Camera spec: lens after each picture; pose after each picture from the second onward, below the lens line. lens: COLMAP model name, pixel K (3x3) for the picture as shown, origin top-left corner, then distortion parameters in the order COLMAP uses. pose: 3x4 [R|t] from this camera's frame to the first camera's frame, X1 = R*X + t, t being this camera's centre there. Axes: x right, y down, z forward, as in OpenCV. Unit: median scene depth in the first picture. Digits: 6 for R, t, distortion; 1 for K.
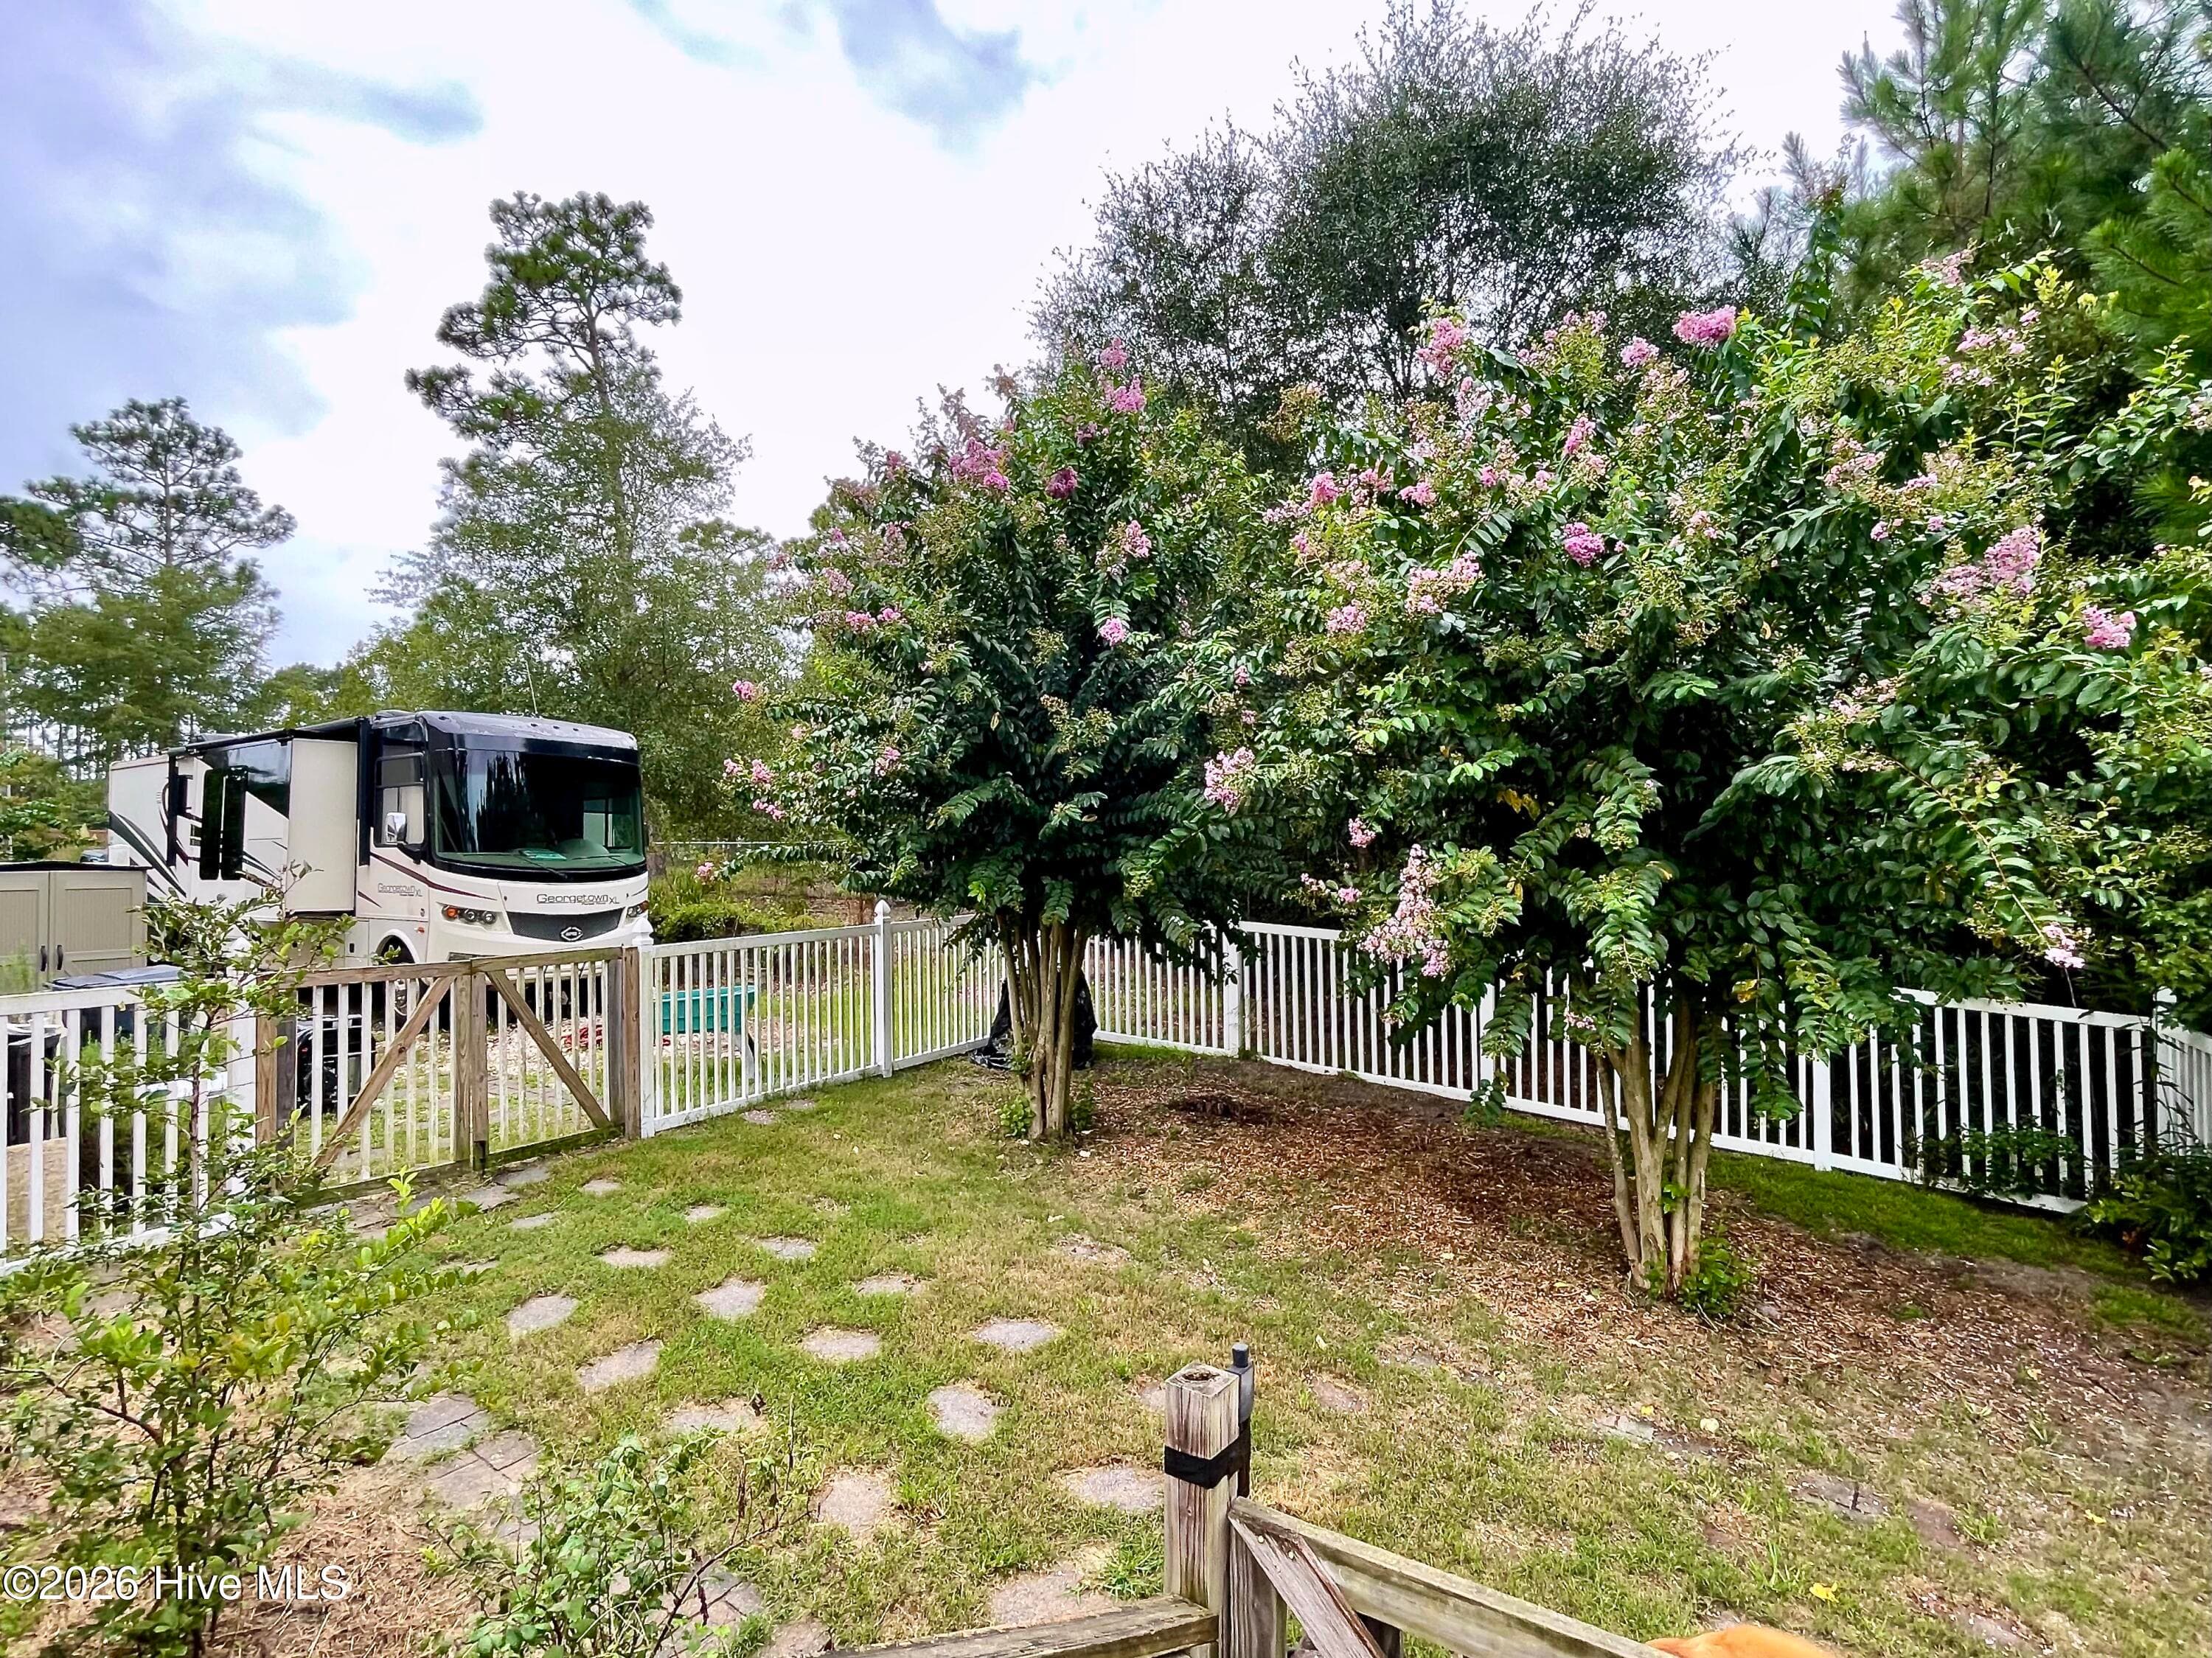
lens RADIAL K [[1079.0, 0, 1111.0], [0, 1079.0, 833.9], [0, 0, 1]] dist [0.002222, 0.000067]
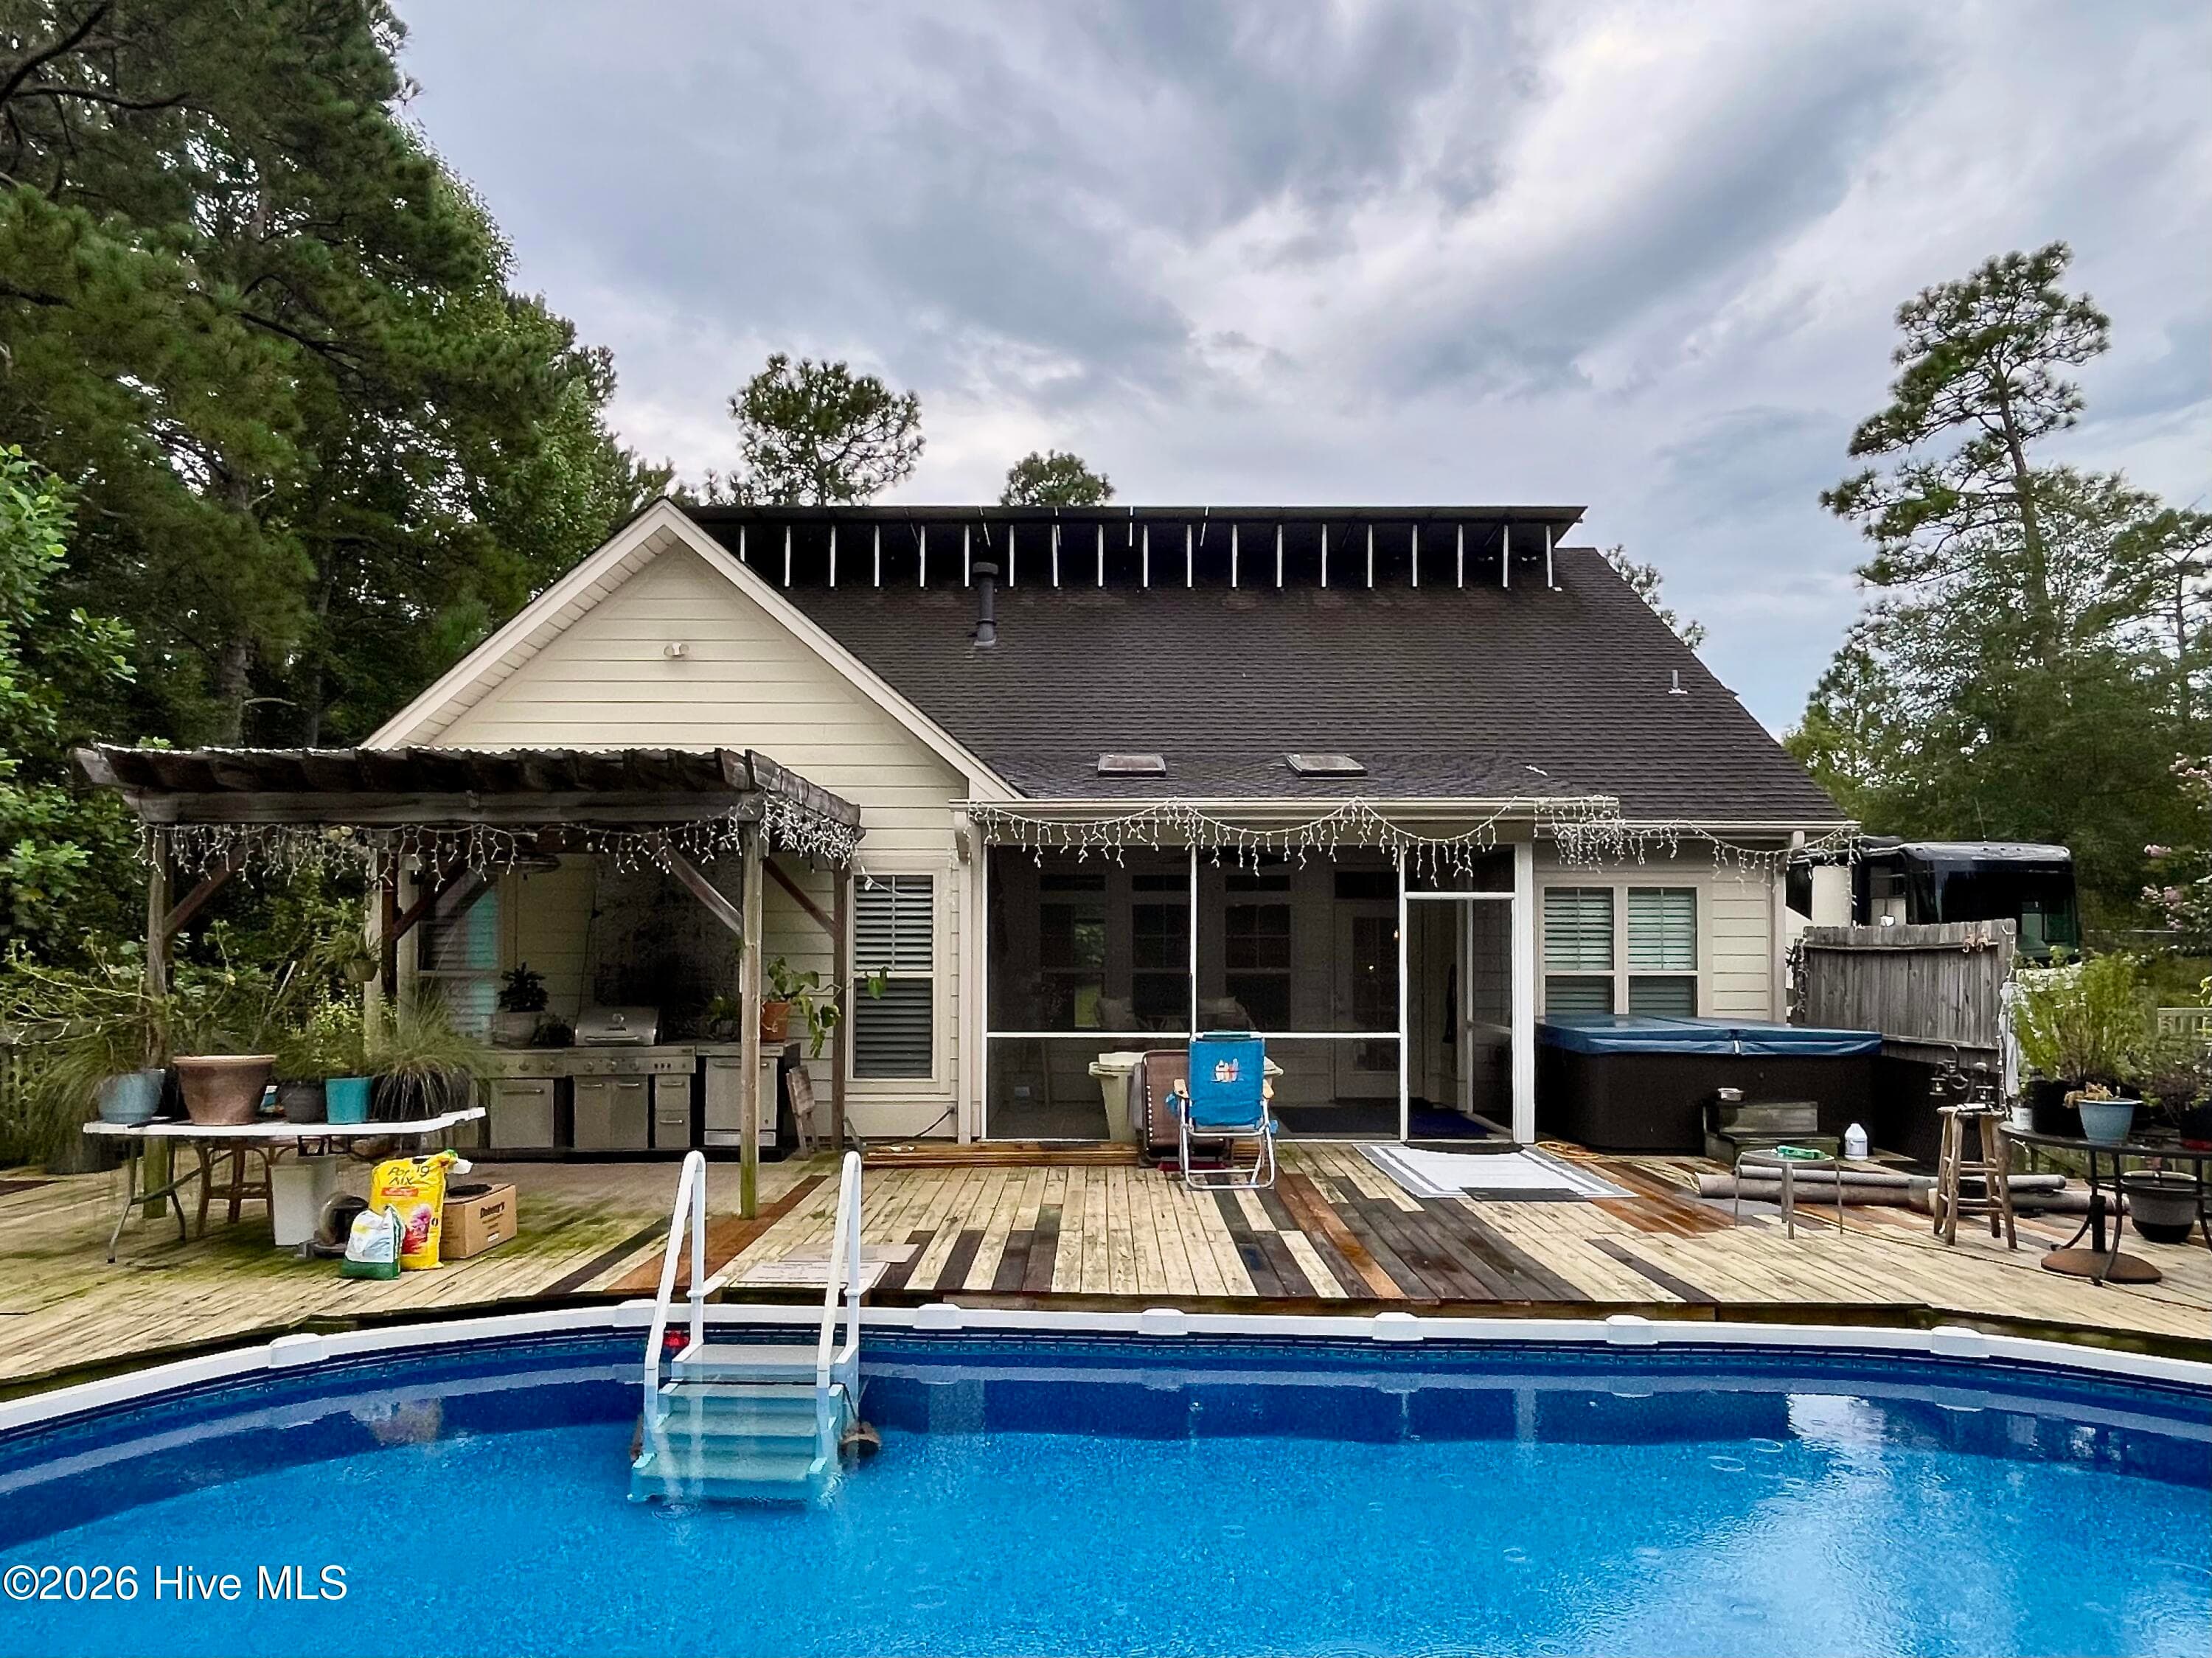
lens RADIAL K [[1384.9, 0, 1128.1], [0, 1384.9, 891.0], [0, 0, 1]] dist [0.005411, -0.003719]
pose [[0.537210, -0.020461, -0.843201, 0.133940], [0.008384, 0.999786, -0.018919, -0.010592], [0.843407, 0.003094, 0.537266, -0.321233]]
